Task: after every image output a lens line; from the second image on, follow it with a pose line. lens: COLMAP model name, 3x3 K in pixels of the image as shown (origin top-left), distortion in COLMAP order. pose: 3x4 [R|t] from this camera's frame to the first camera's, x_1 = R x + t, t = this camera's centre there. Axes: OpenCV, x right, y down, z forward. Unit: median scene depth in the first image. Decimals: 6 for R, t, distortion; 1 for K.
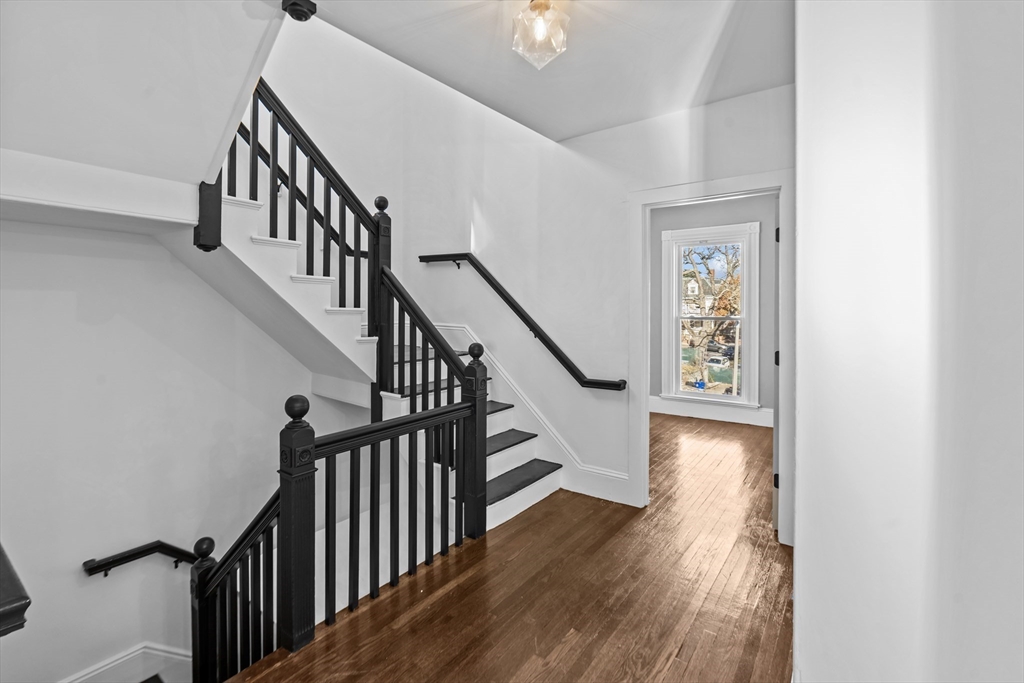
lens RADIAL K [[472.2, 0, 510.9], [0, 472.2, 312.5], [0, 0, 1]] dist [-0.003508, -0.000092]
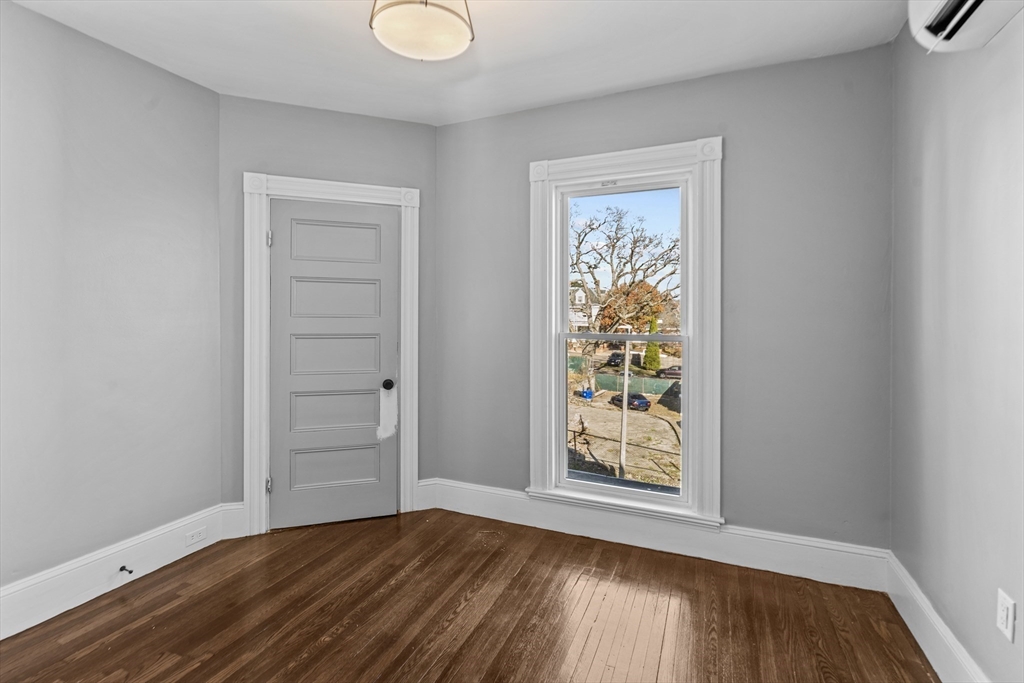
lens RADIAL K [[461.5, 0, 510.4], [0, 461.5, 325.1], [0, 0, 1]] dist [-0.004021, 0.000510]
pose [[0.976230, -0.001043, 0.216736, 0.361106], [-0.001089, 0.999952, 0.009717, -0.008854], [-0.216736, -0.009722, 0.976182, 0.985439]]
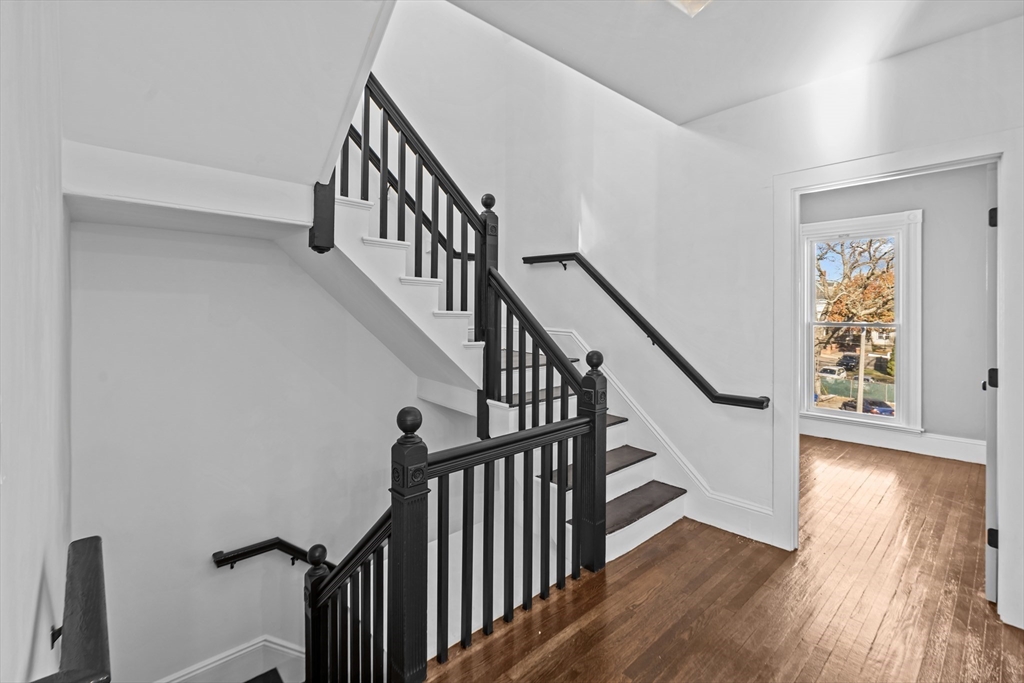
lens RADIAL K [[461.7, 0, 508.2], [0, 461.7, 316.5], [0, 0, 1]] dist [-0.004814, -0.000193]
pose [[0.981399, 0.004380, -0.191928, -0.059336], [-0.004481, 0.999990, -0.000089, 0.000964], [0.191926, 0.000948, 0.981409, 0.101354]]
